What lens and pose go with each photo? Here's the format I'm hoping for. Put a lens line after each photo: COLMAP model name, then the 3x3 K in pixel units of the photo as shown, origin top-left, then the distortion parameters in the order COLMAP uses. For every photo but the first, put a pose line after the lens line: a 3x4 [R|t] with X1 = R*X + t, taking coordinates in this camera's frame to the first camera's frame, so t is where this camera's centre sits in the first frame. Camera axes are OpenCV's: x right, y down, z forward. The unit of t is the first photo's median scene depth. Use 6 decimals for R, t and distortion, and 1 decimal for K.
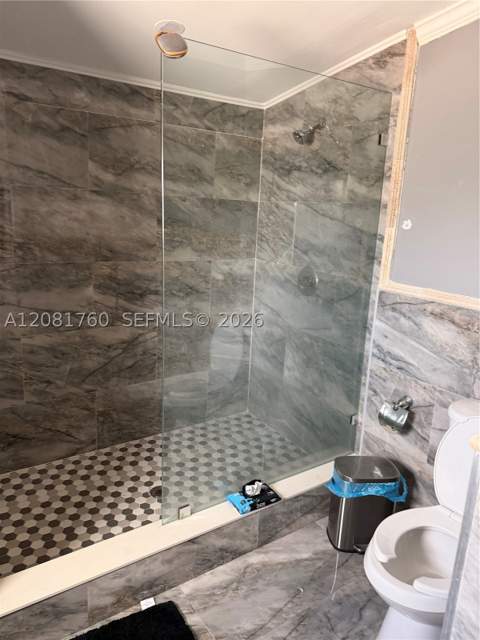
lens RADIAL K [[465.8, 0, 235.9], [0, 465.8, 320.7], [0, 0, 1]] dist [0.031563, -0.024938]
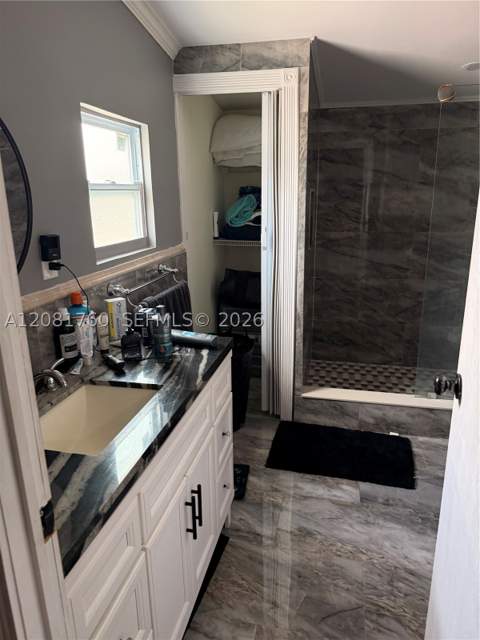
lens RADIAL K [[465.8, 0, 239.6], [0, 465.8, 319.1], [0, 0, 1]] dist [0.031563, -0.024938]
pose [[0.698262, 0.138748, -0.702267, 0.377247], [-0.126934, 0.989488, 0.069284, 0.110842], [0.704498, 0.040763, 0.708534, -0.400757]]
